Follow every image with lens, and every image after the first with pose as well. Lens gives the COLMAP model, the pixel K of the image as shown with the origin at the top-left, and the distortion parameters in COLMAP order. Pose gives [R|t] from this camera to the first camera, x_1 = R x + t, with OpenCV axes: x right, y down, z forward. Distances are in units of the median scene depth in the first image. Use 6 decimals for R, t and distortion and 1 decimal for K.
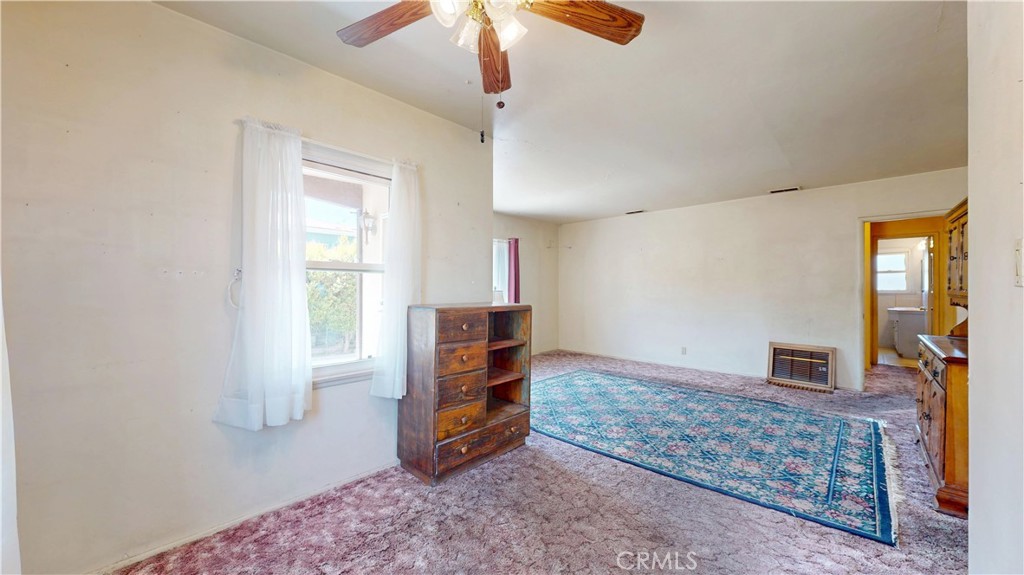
lens RADIAL K [[391.5, 0, 513.9], [0, 391.5, 286.3], [0, 0, 1]] dist [0.005797, 0.000011]
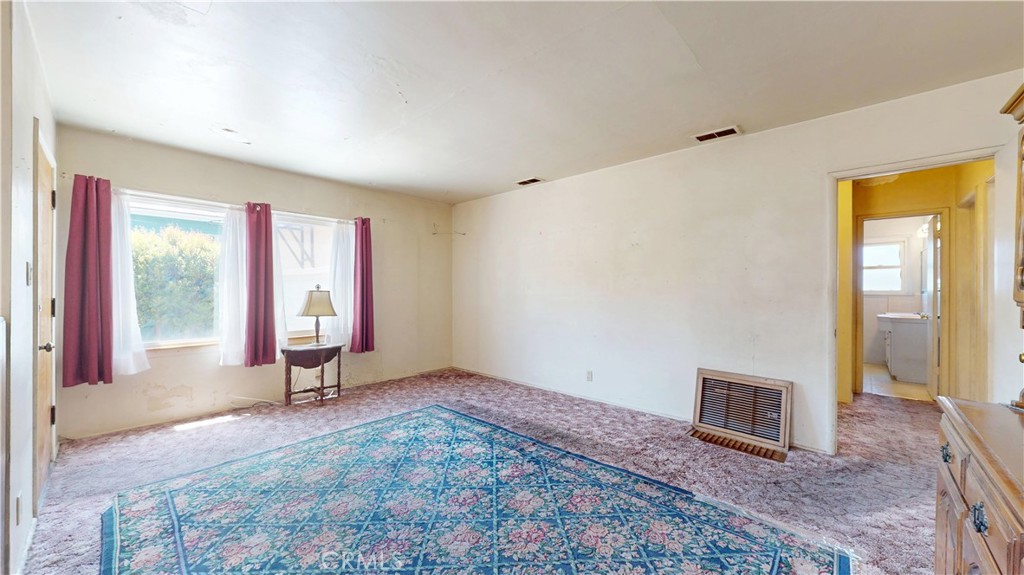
lens RADIAL K [[391.5, 0, 511.0], [0, 391.5, 287.3], [0, 0, 1]] dist [0.005797, 0.000011]
pose [[0.999983, 0.001967, 0.005498, 0.327307], [-0.001980, 0.999995, 0.002439, 0.003628], [-0.005493, -0.002450, 0.999982, 0.335672]]
